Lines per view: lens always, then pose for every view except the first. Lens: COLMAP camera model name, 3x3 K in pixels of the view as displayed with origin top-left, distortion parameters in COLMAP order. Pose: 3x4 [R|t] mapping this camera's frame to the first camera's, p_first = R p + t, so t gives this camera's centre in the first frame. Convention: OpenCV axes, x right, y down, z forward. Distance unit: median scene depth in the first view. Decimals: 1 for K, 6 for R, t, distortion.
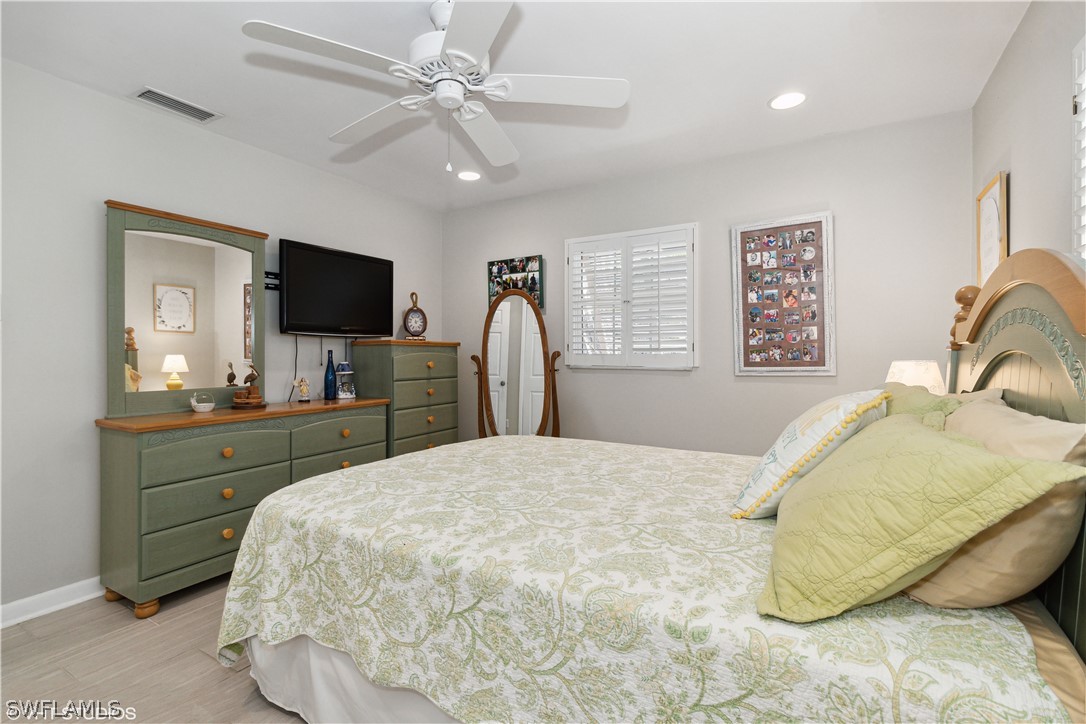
lens RADIAL K [[510.7, 0, 541.6], [0, 510.7, 358.4], [0, 0, 1]] dist [0.008250, 0.000786]
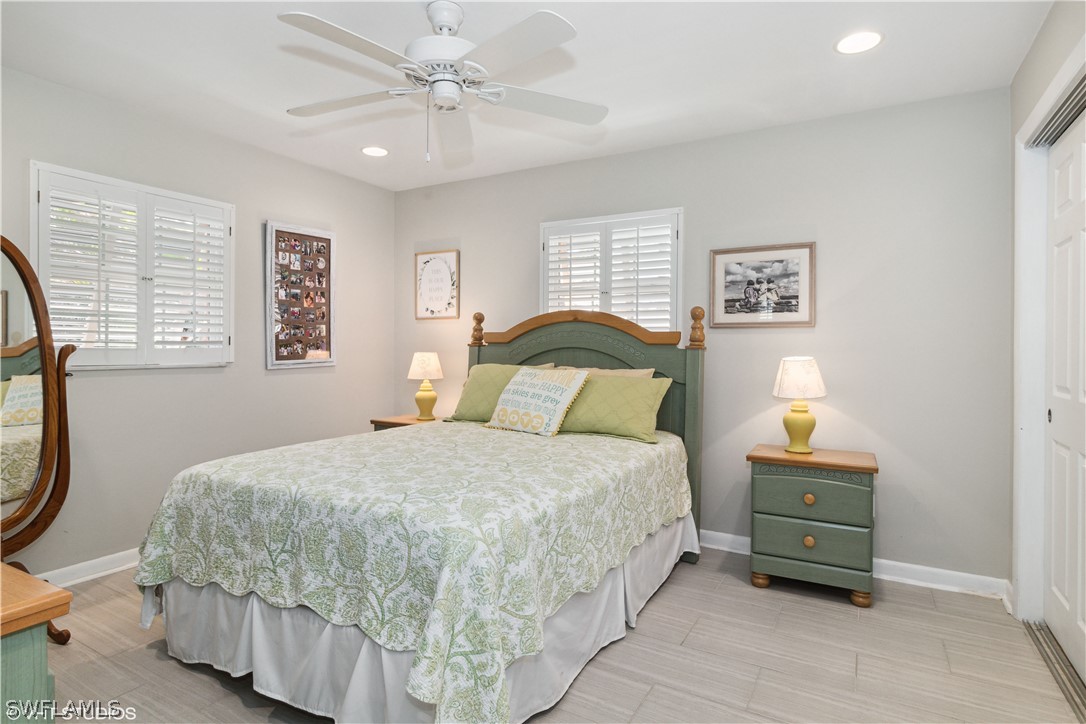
lens RADIAL K [[575.2, 0, 543.7], [0, 575.2, 354.1], [0, 0, 1]] dist [-0.000387, -0.000050]
pose [[-0.018927, -0.011682, 0.999753, -0.798782], [0.009054, 0.999889, 0.011855, -0.005619], [-0.999780, 0.009277, -0.018819, 0.496424]]
